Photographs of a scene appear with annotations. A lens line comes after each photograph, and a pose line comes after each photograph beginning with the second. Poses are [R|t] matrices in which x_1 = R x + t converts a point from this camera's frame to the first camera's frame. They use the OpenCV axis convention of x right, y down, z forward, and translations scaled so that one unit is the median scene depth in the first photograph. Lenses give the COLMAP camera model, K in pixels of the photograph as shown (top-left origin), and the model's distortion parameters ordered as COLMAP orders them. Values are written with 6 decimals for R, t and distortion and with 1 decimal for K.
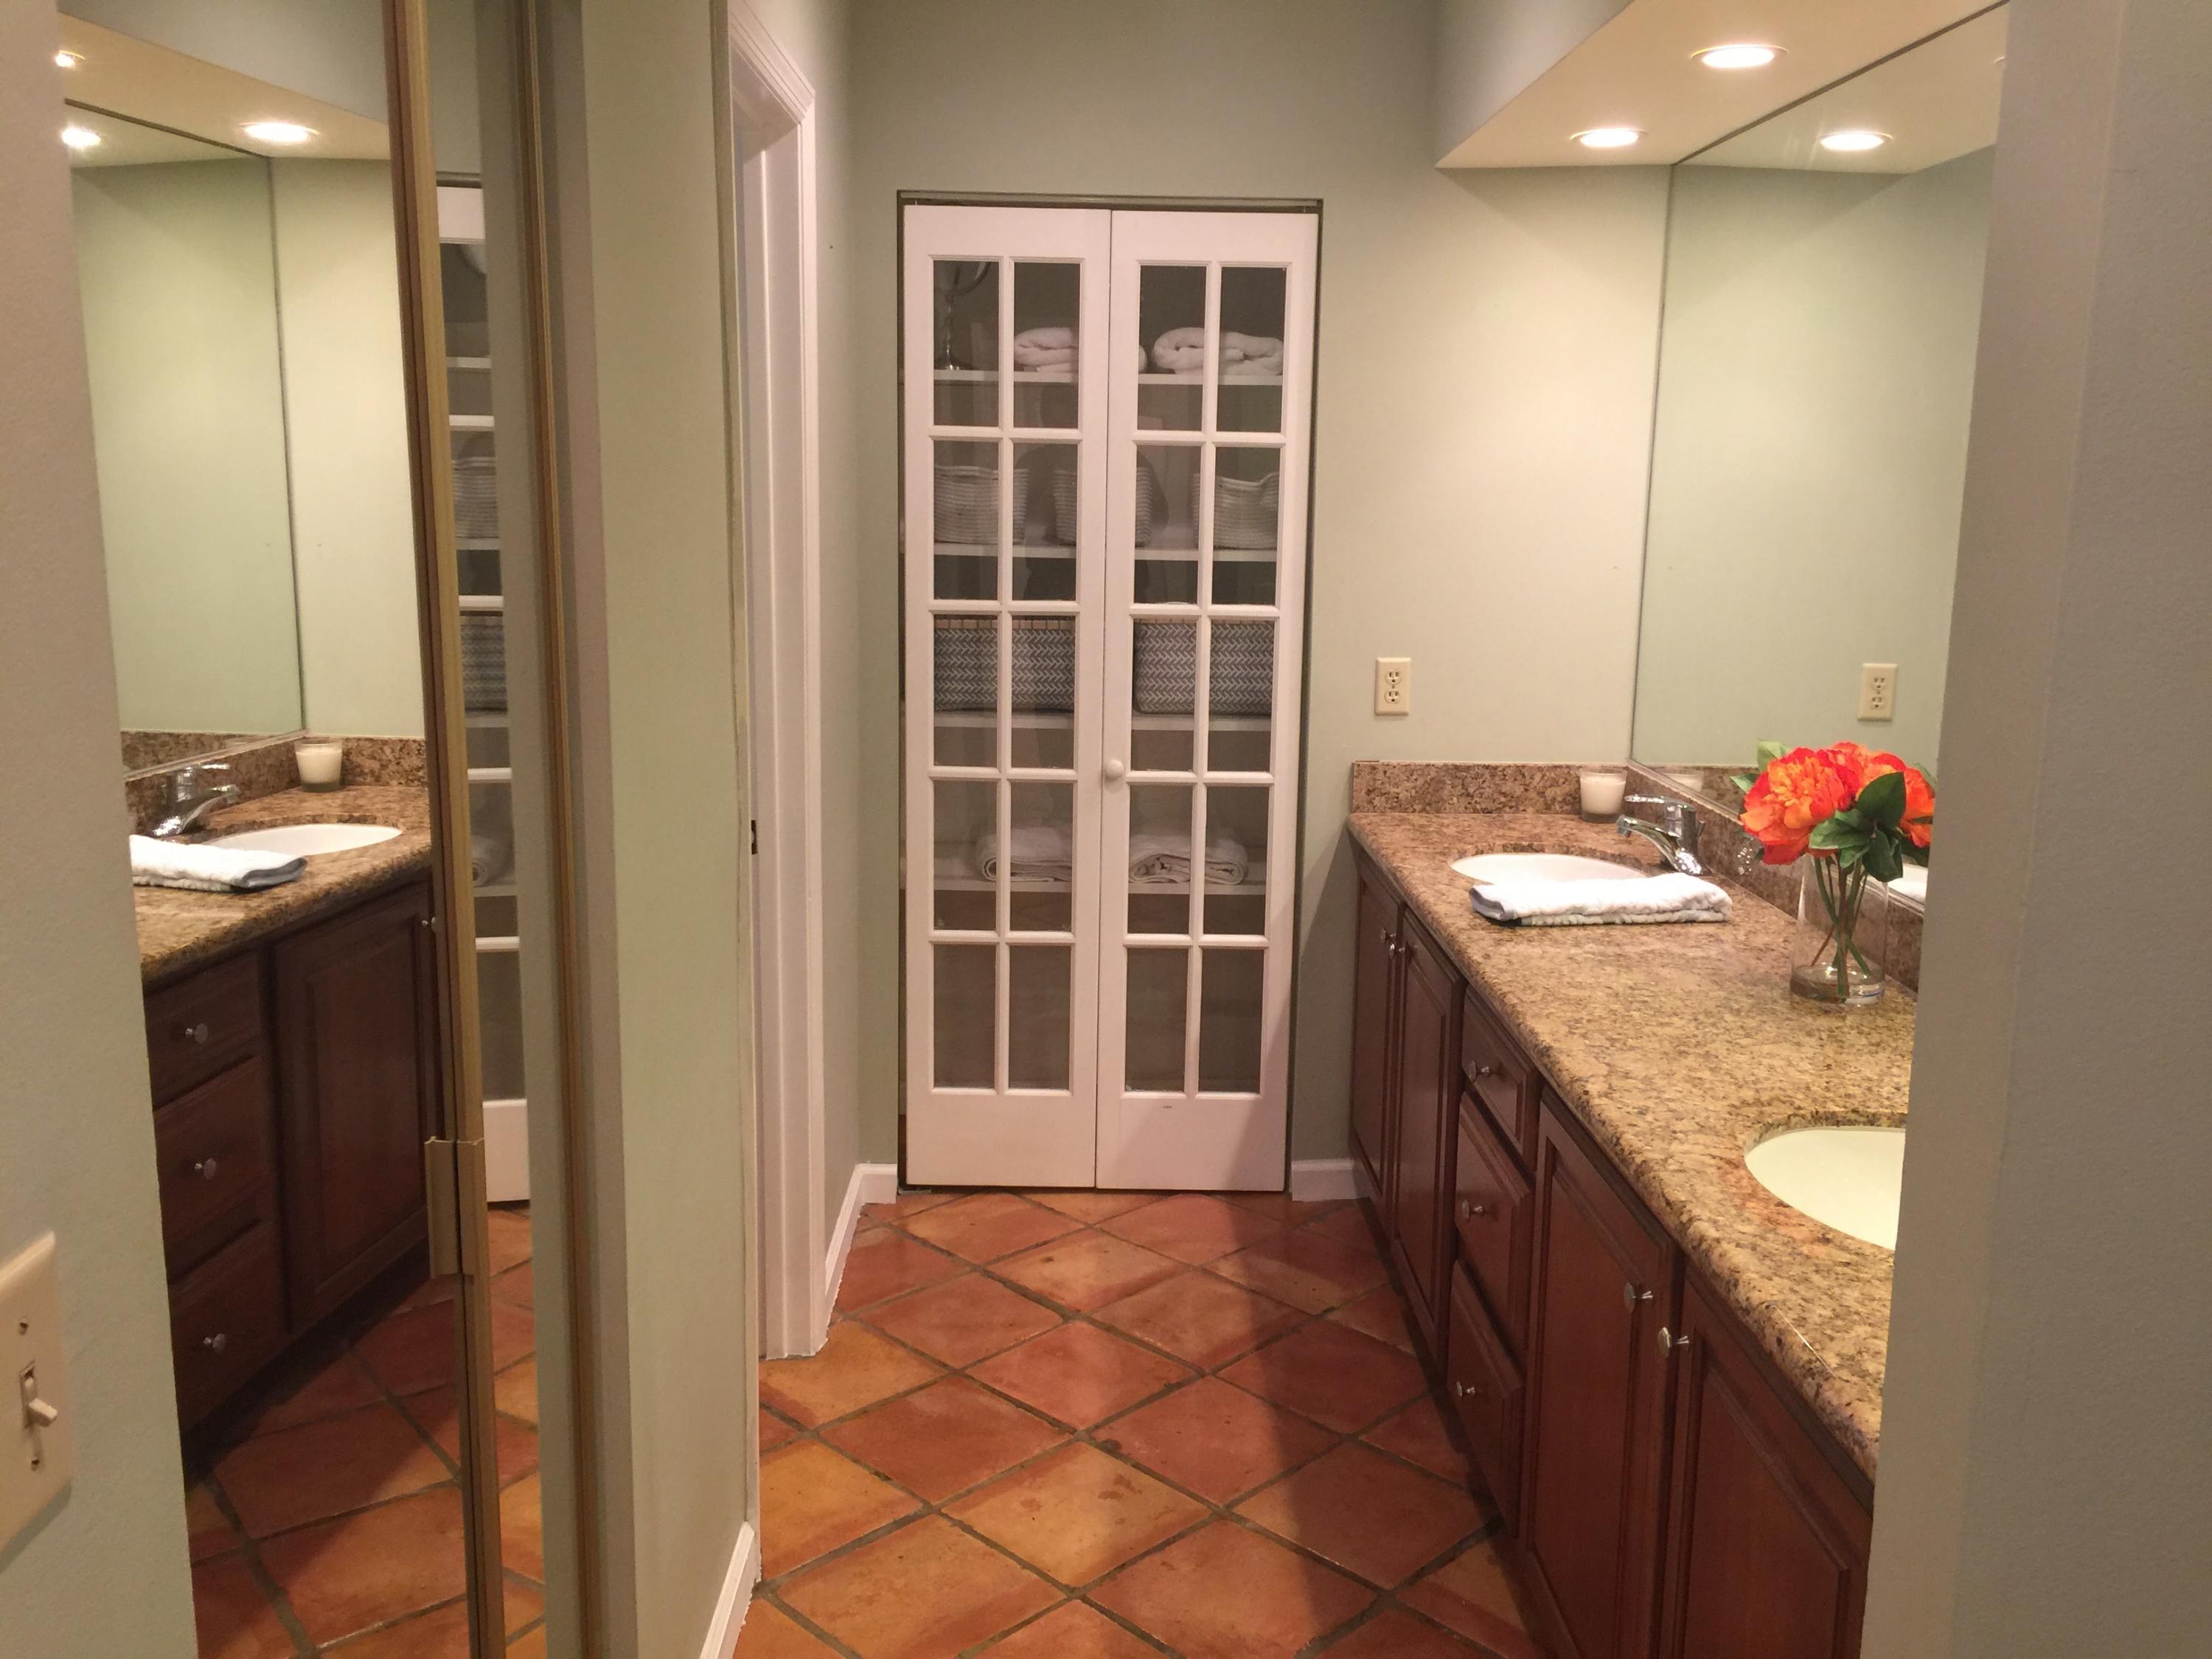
lens RADIAL K [[1885.2, 0, 1104.7], [0, 1885.2, 823.7], [0, 0, 1]] dist [0.060176, -0.074208]
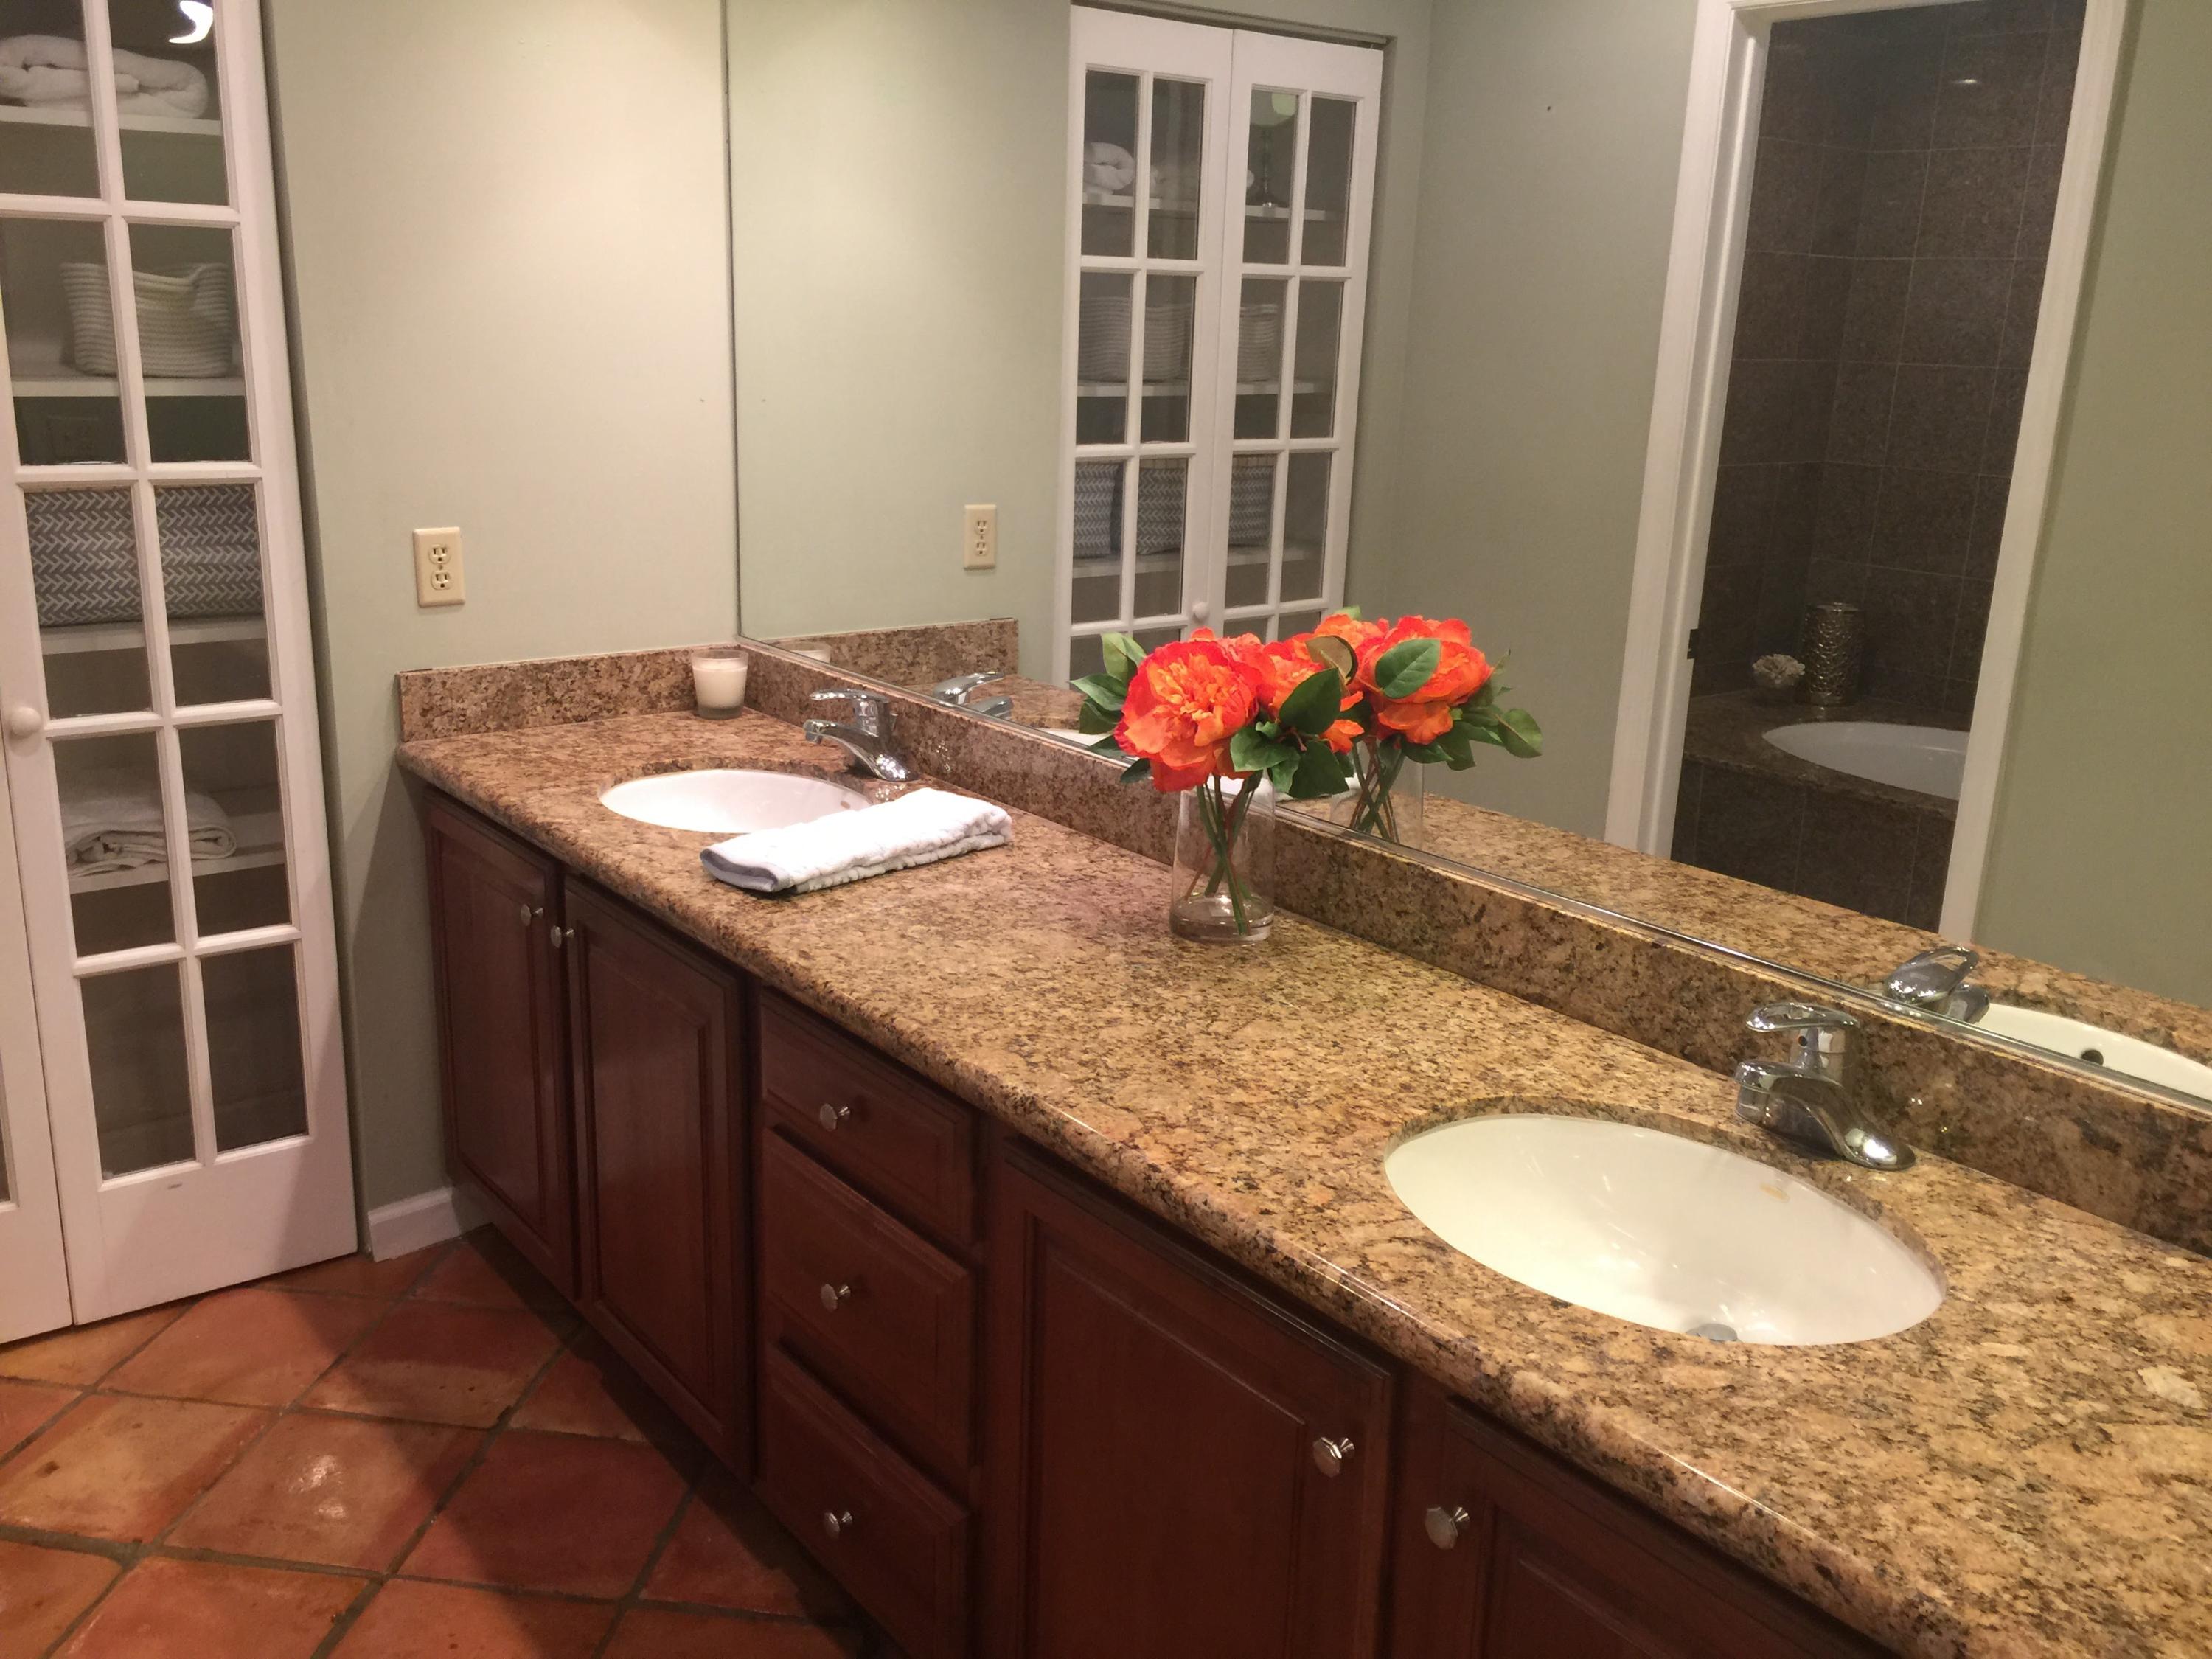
lens RADIAL K [[1885.2, 0, 1104.7], [0, 1885.2, 823.7], [0, 0, 1]] dist [0.060176, -0.074208]
pose [[0.796911, -0.150420, 0.585070, -0.091264], [0.091157, 0.987356, 0.129683, -0.046535], [-0.597180, -0.050012, 0.800547, 0.246638]]
